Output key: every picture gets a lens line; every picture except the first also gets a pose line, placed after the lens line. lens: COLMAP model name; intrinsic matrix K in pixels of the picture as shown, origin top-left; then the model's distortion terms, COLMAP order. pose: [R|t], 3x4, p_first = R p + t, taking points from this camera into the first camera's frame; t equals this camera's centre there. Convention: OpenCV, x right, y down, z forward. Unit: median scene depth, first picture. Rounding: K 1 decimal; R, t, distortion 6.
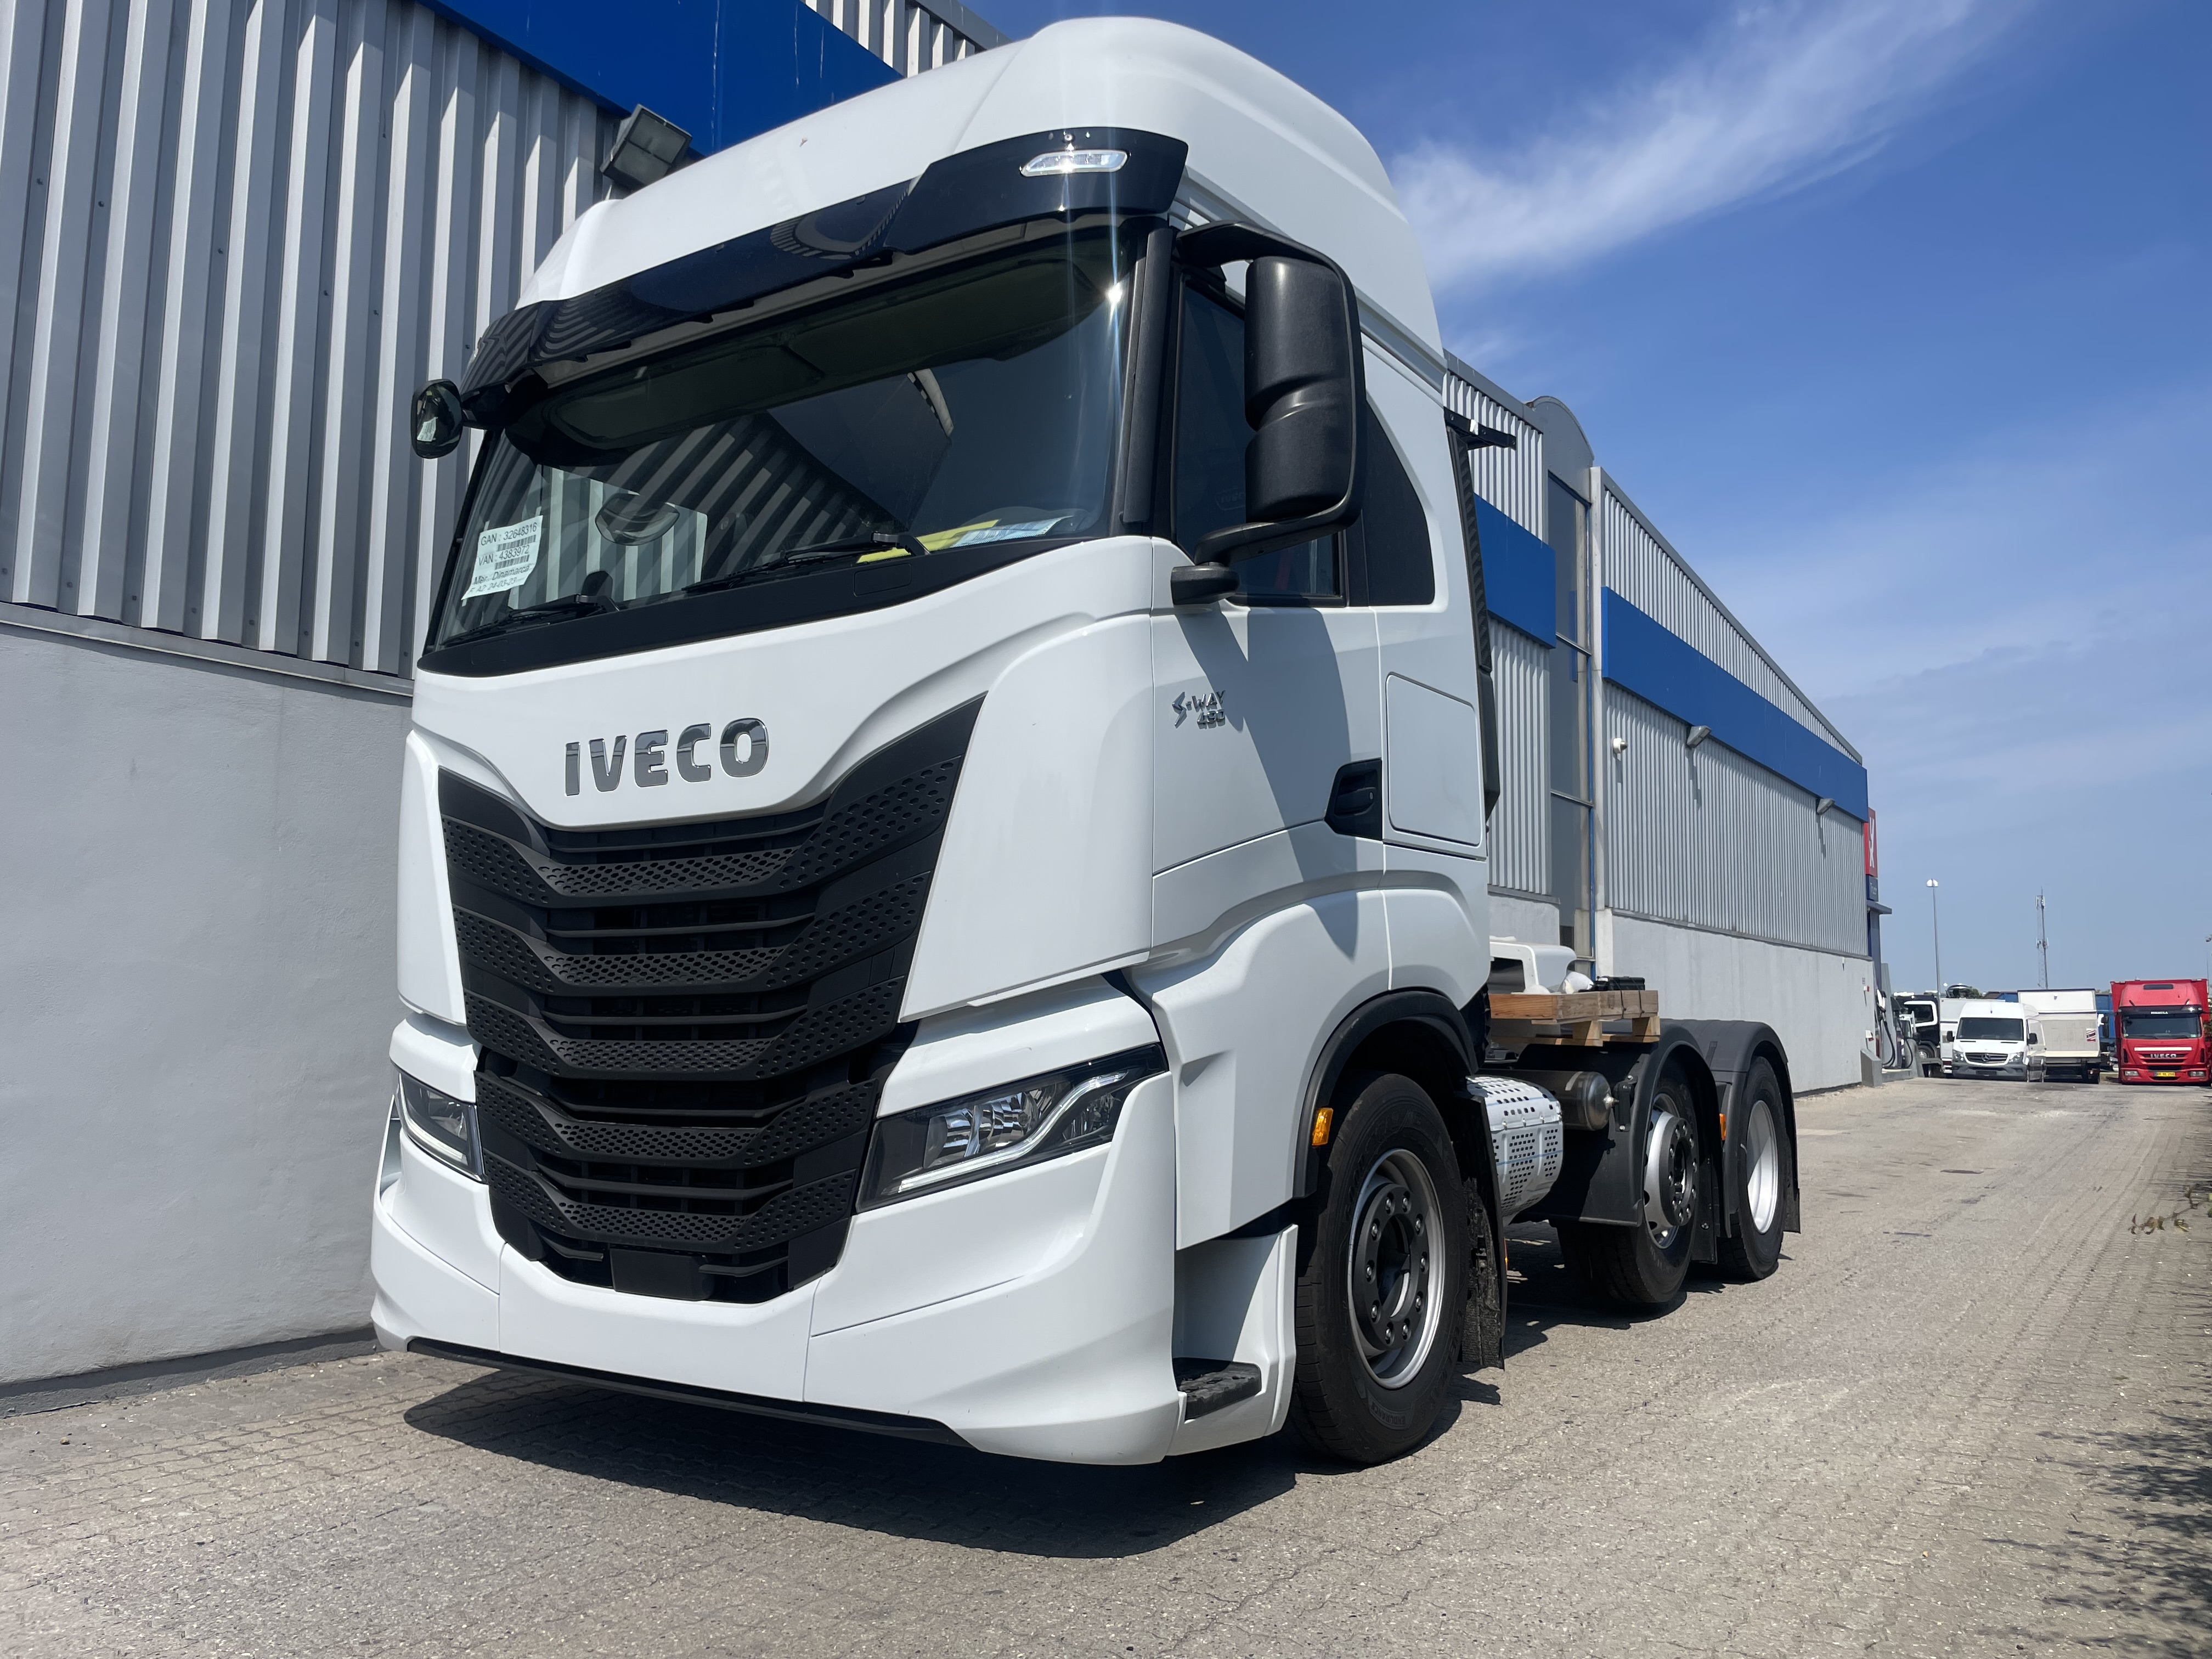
lens RADIAL K [[1640.7, 0, 1136.2], [0, 1640.7, 851.4], [0, 0, 1]] dist [0.114392, -0.150238]
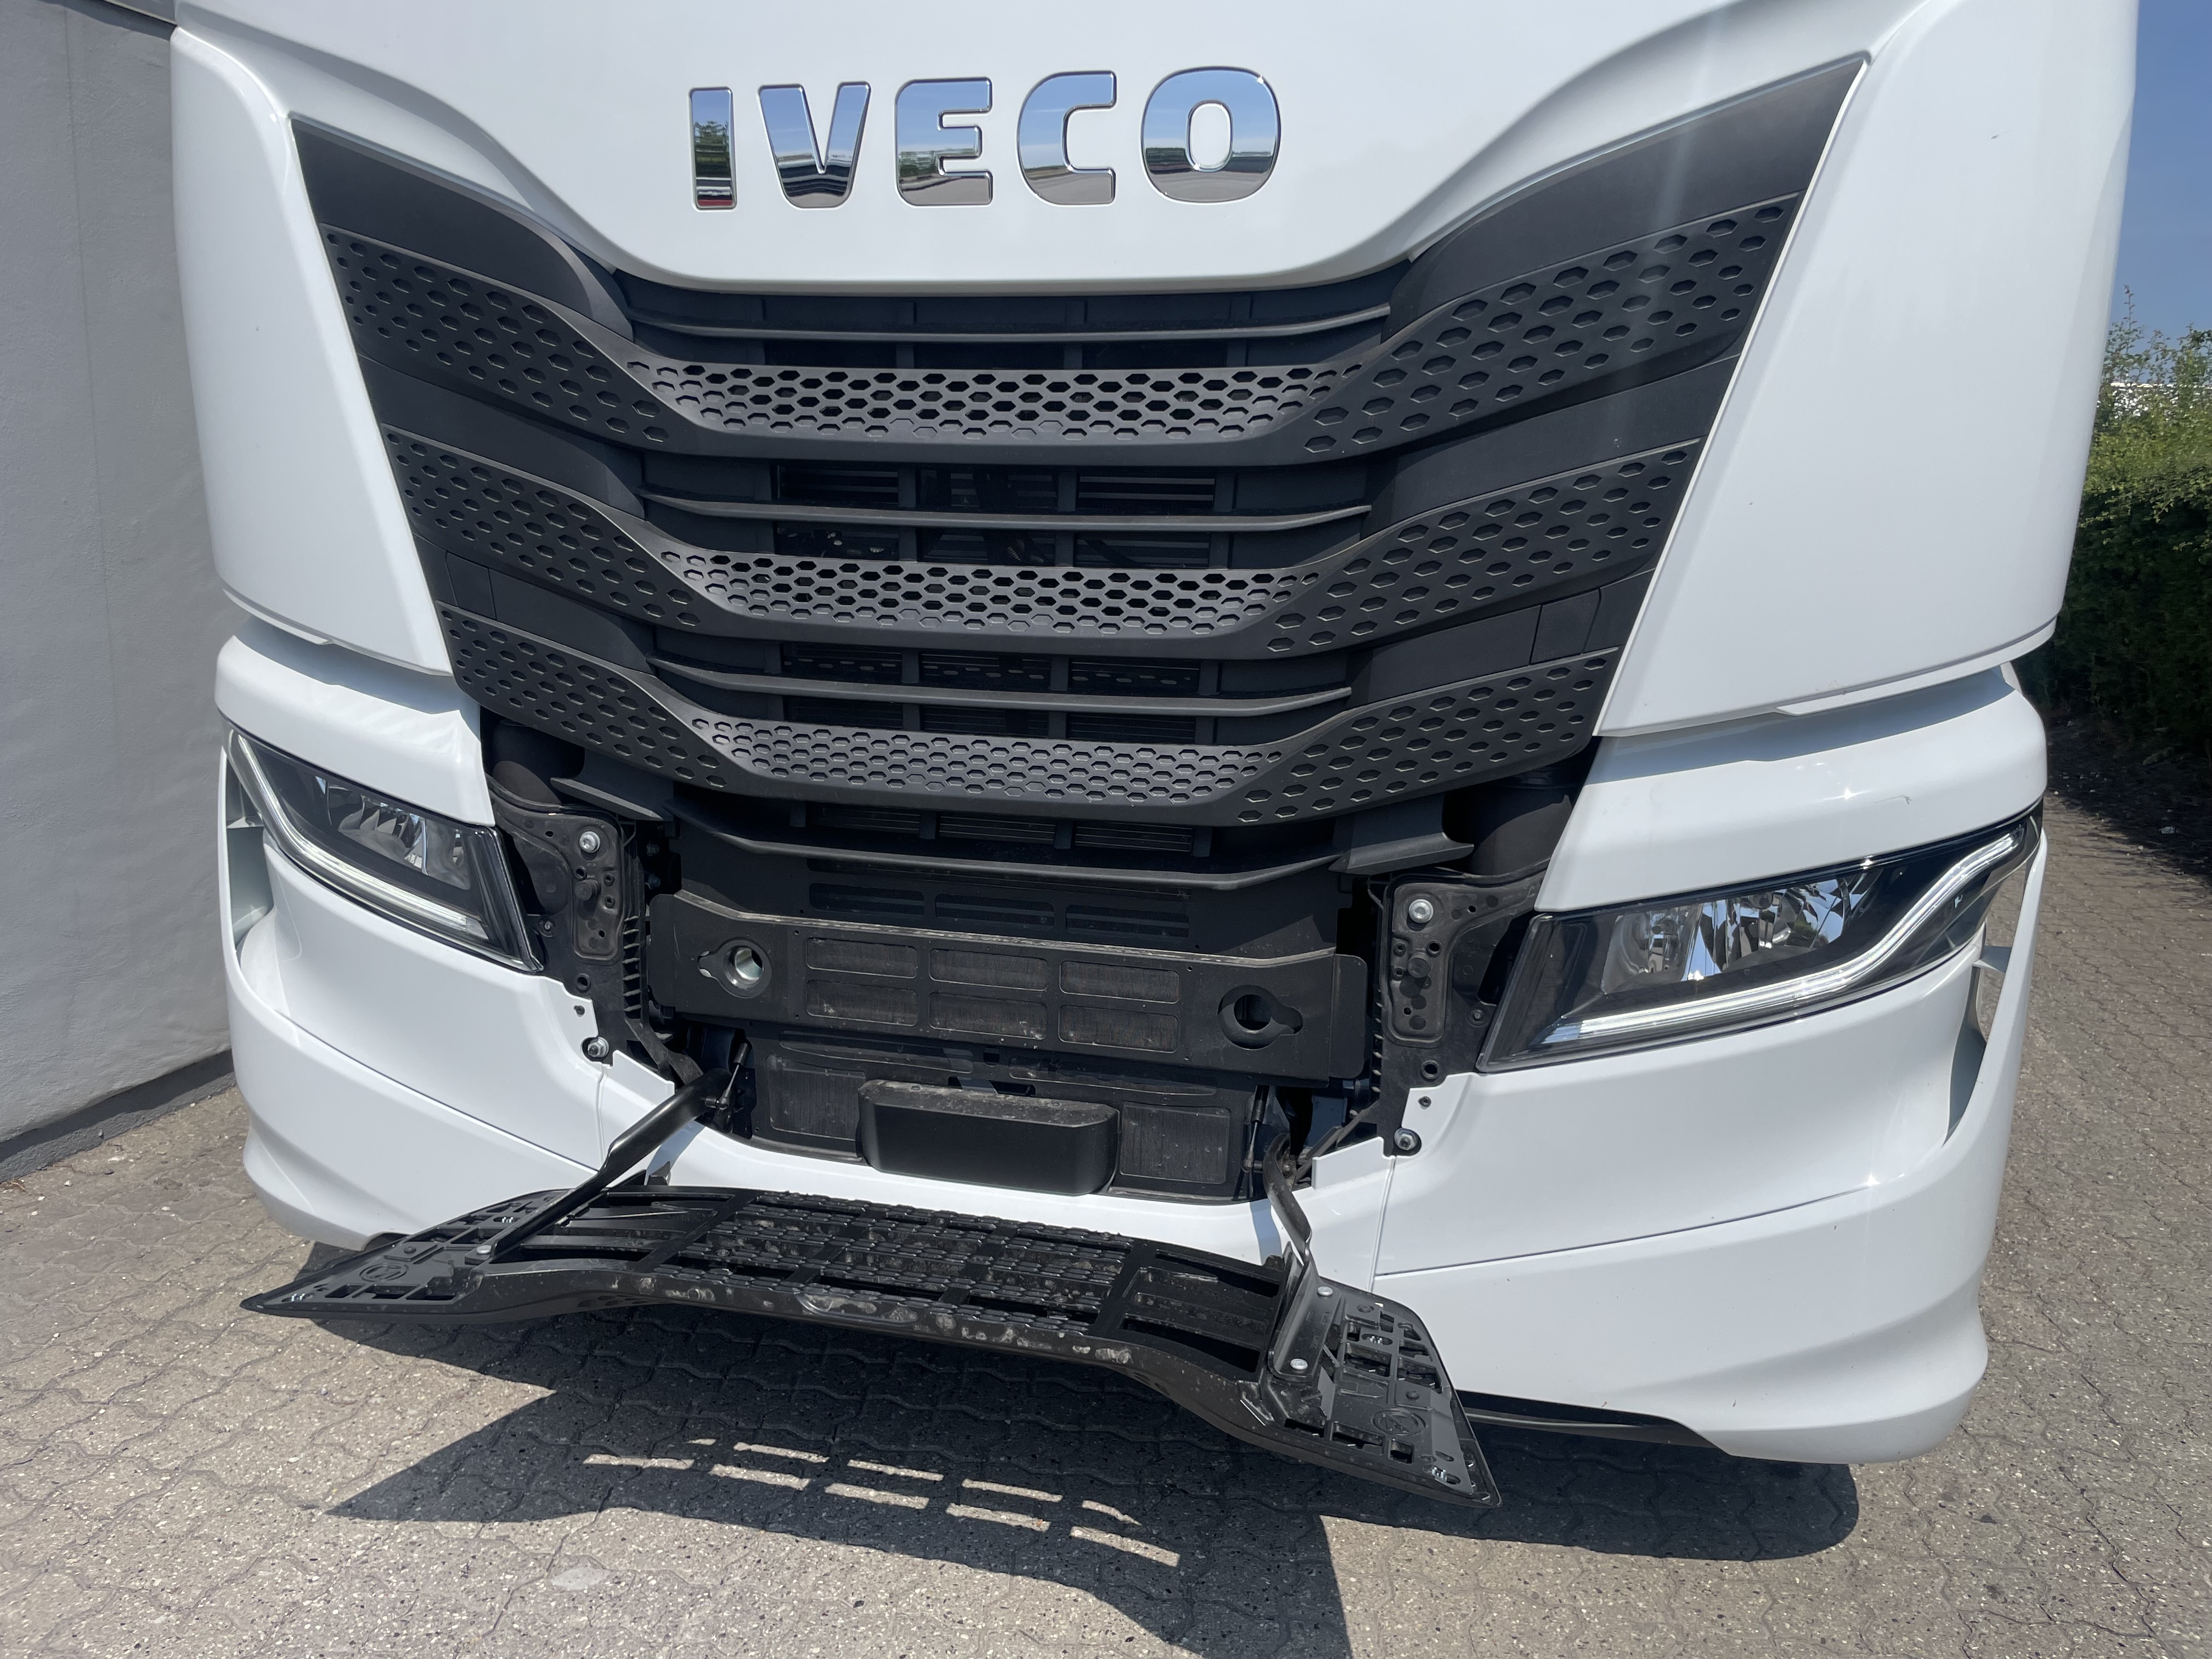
lens RADIAL K [[1640.7, 0, 1136.2], [0, 1640.7, 851.4], [0, 0, 1]] dist [0.114392, -0.150238]
pose [[0.948700, -0.032217, 0.314533, -0.403974], [-0.060612, 0.957813, 0.280926, 0.000618], [-0.310314, -0.285579, 0.906725, 0.506456]]
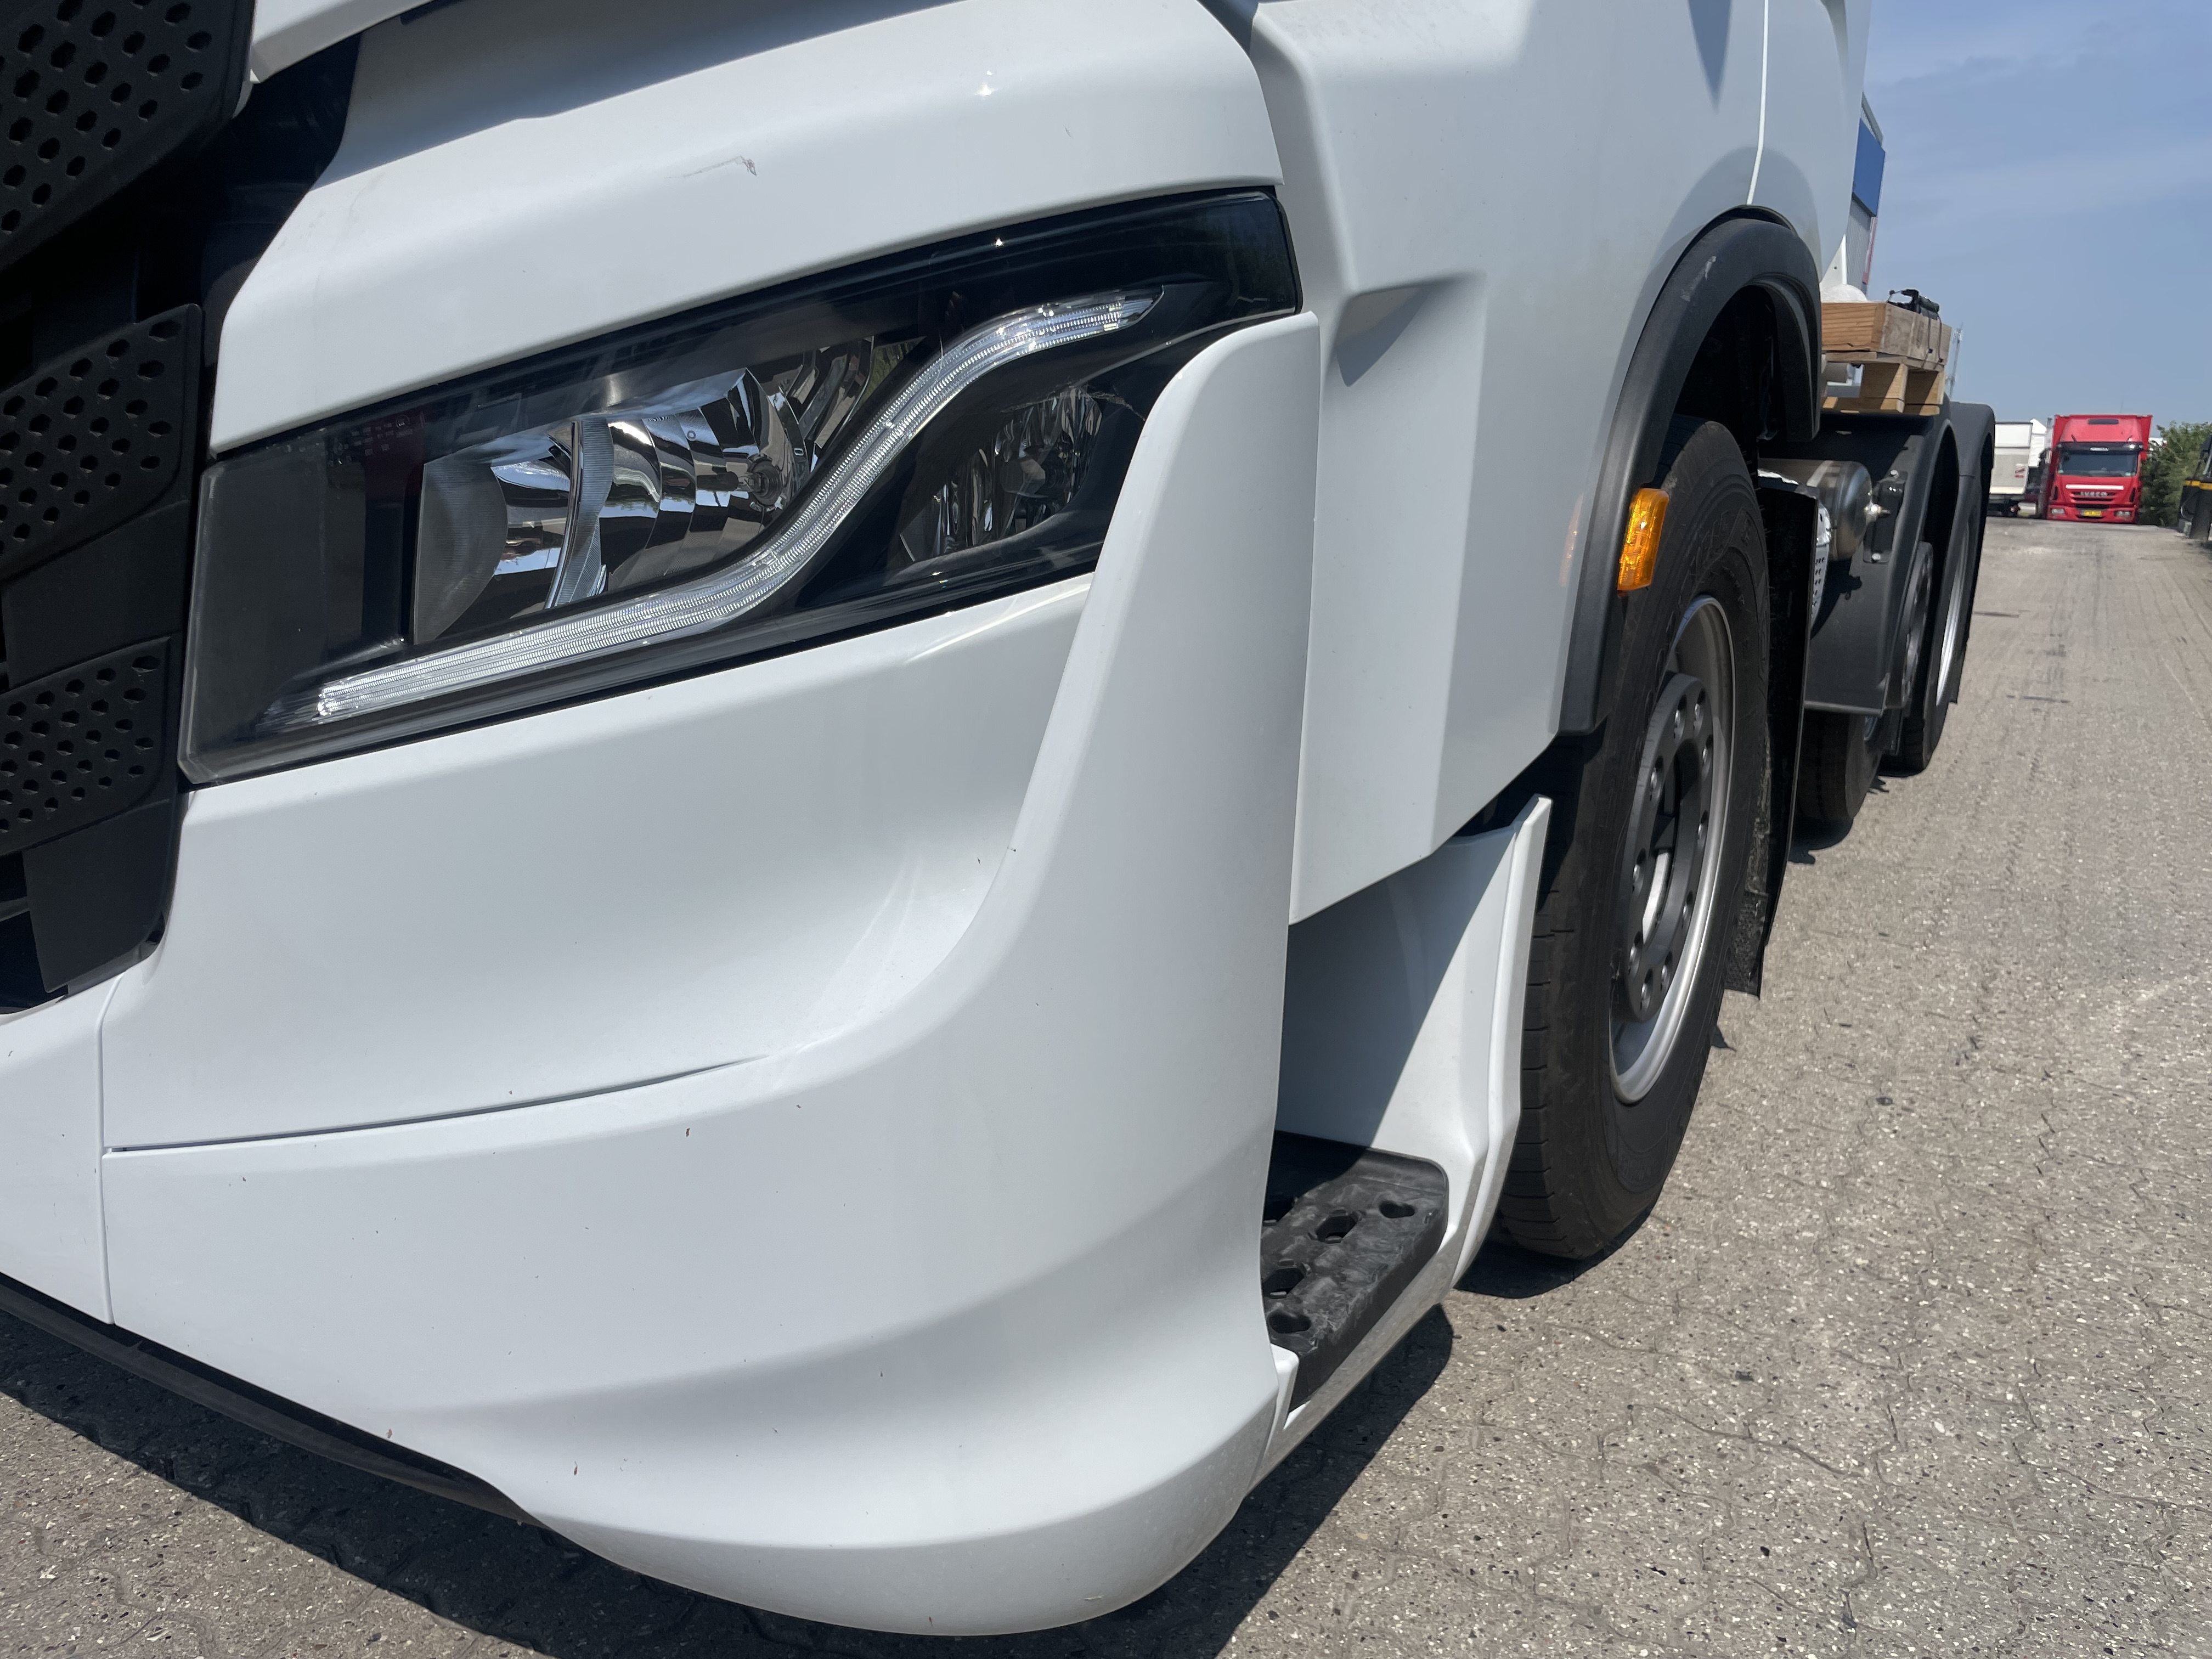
lens RADIAL K [[1640.7, 0, 1136.2], [0, 1640.7, 851.4], [0, 0, 1]] dist [0.114392, -0.150238]
pose [[0.998030, 0.017275, 0.060307, -0.019530], [-0.036760, 0.940043, 0.339068, 0.112134], [-0.050834, -0.340617, 0.938827, 0.642517]]
